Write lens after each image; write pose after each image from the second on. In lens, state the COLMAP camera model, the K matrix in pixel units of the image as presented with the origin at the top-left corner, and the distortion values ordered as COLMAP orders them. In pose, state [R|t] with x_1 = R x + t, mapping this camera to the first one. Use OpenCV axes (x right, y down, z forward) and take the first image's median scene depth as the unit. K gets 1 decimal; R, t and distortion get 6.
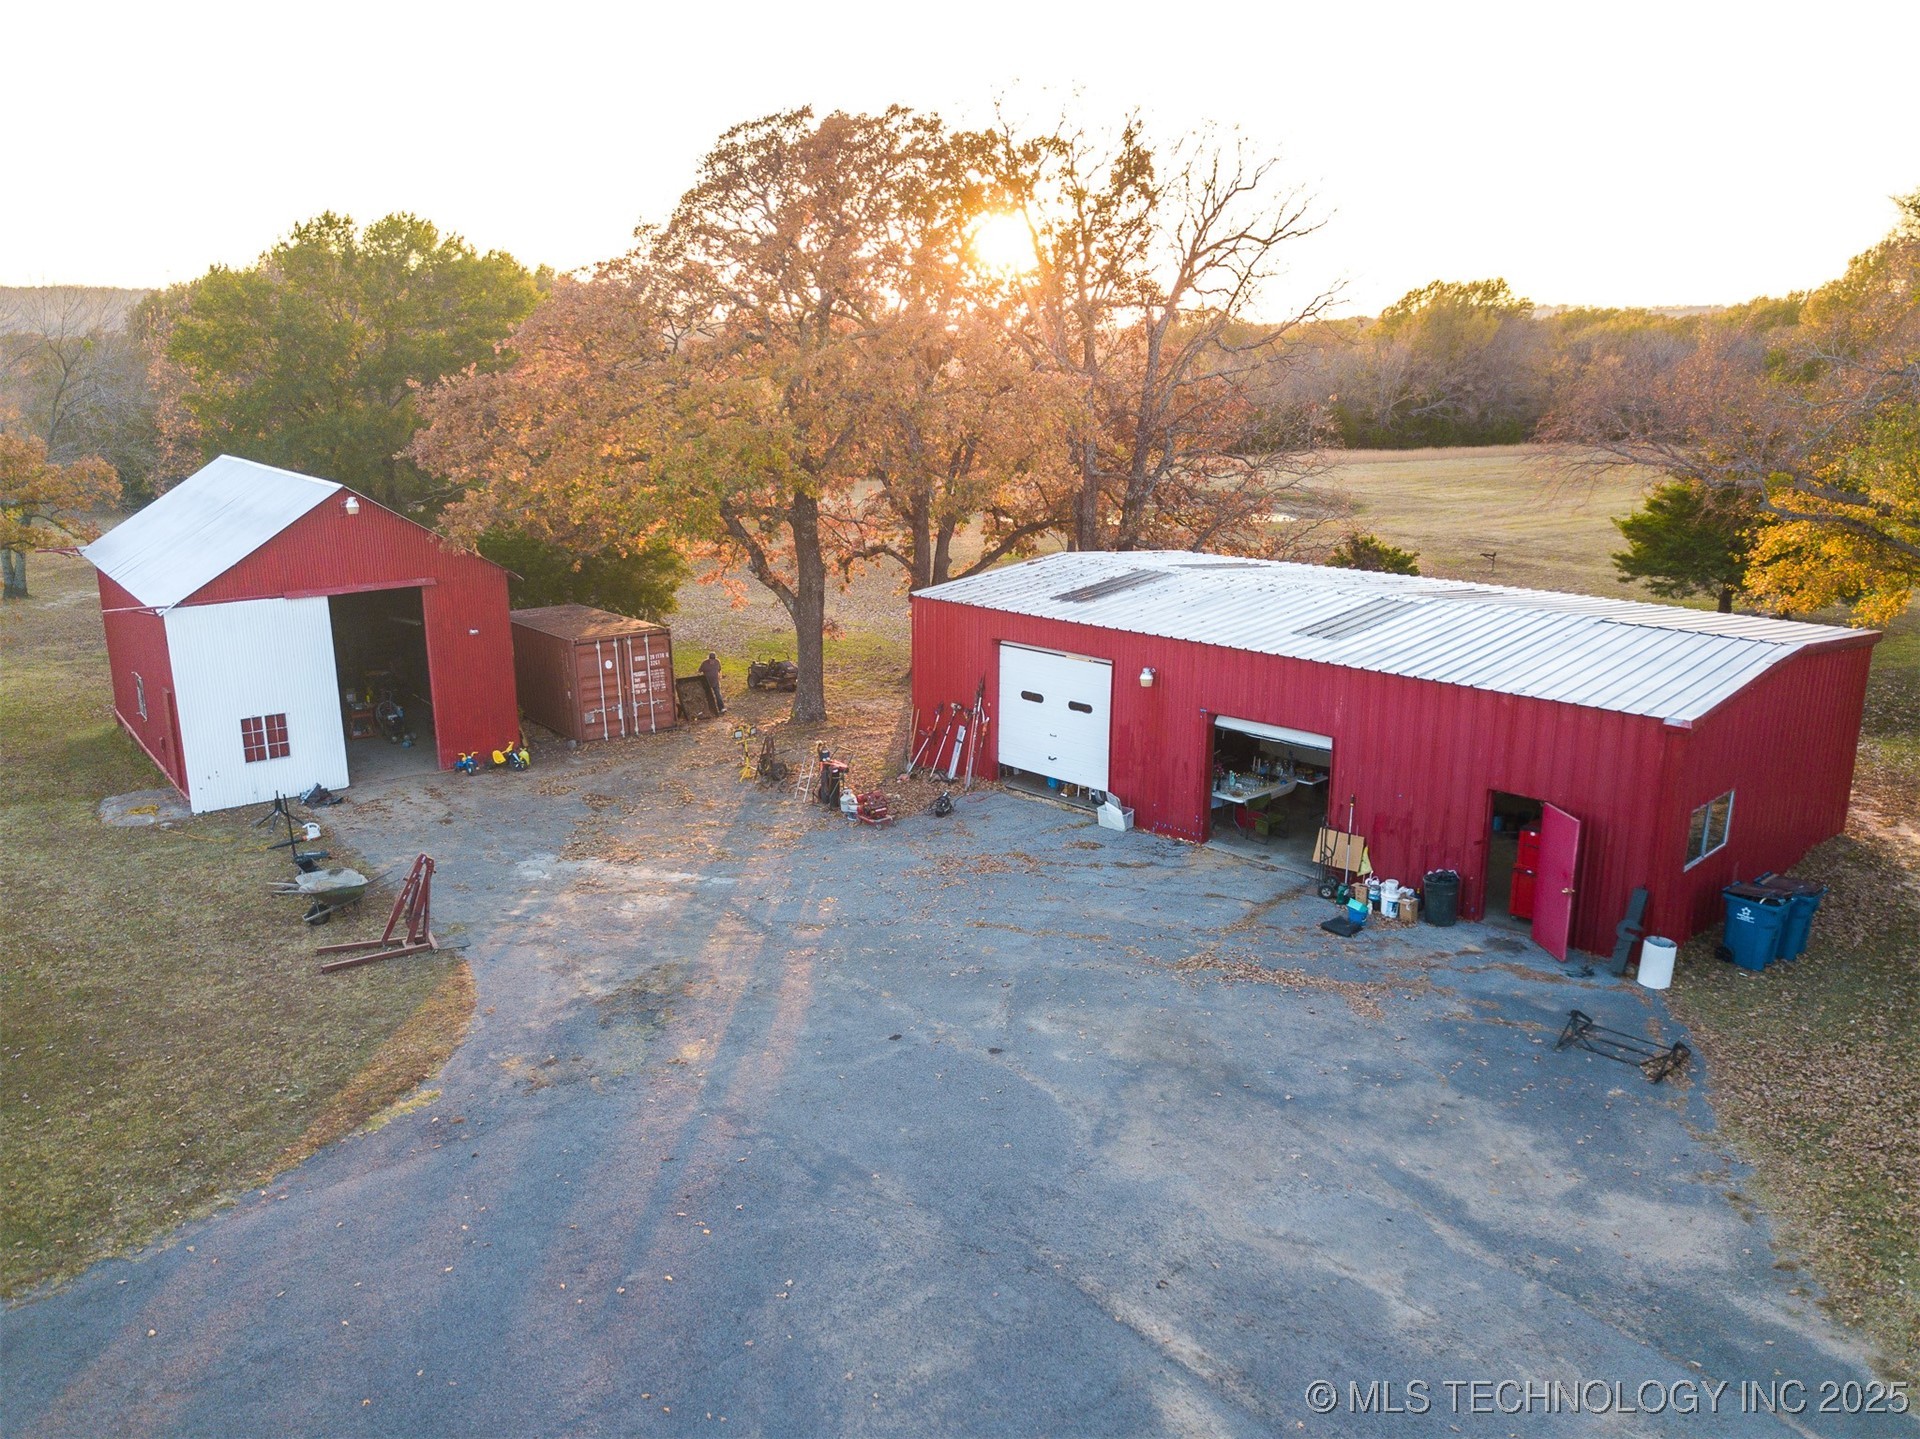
lens RADIAL K [[1463.6, 0, 960.0], [0, 1463.6, 719.5], [0, 0, 1]] dist [-0.004220, 0.004314]
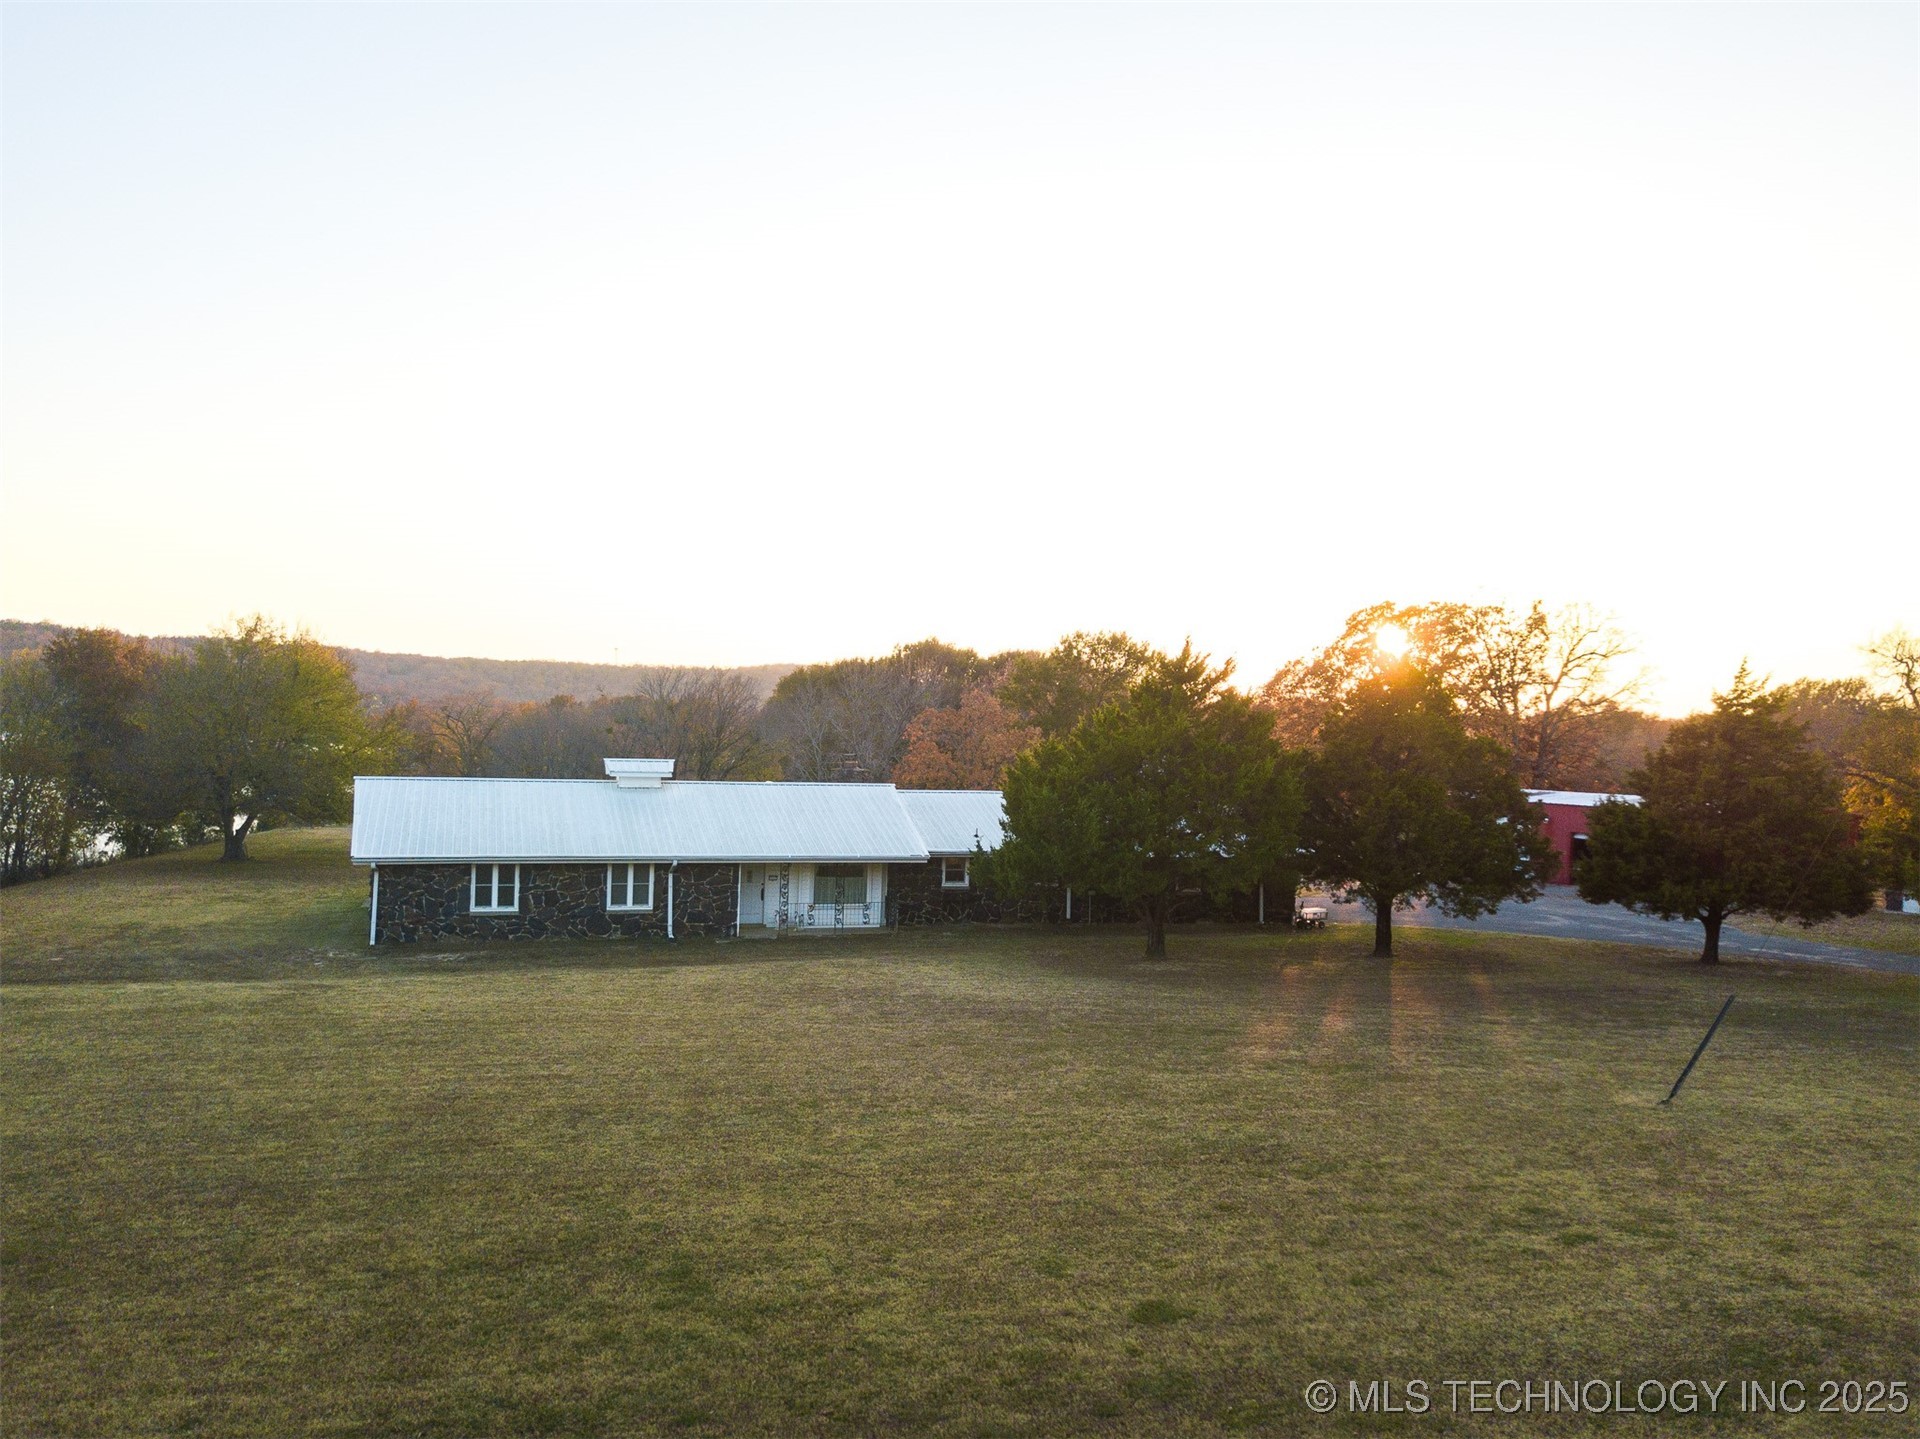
lens RADIAL K [[1463.6, 0, 960.0], [0, 1463.6, 719.5], [0, 0, 1]] dist [-0.004220, 0.004314]
pose [[0.968249, 0.024473, -0.248788, -0.157977], [-0.087049, 0.965919, -0.243769, 0.344227], [0.234343, 0.257685, 0.937380, -1.130007]]
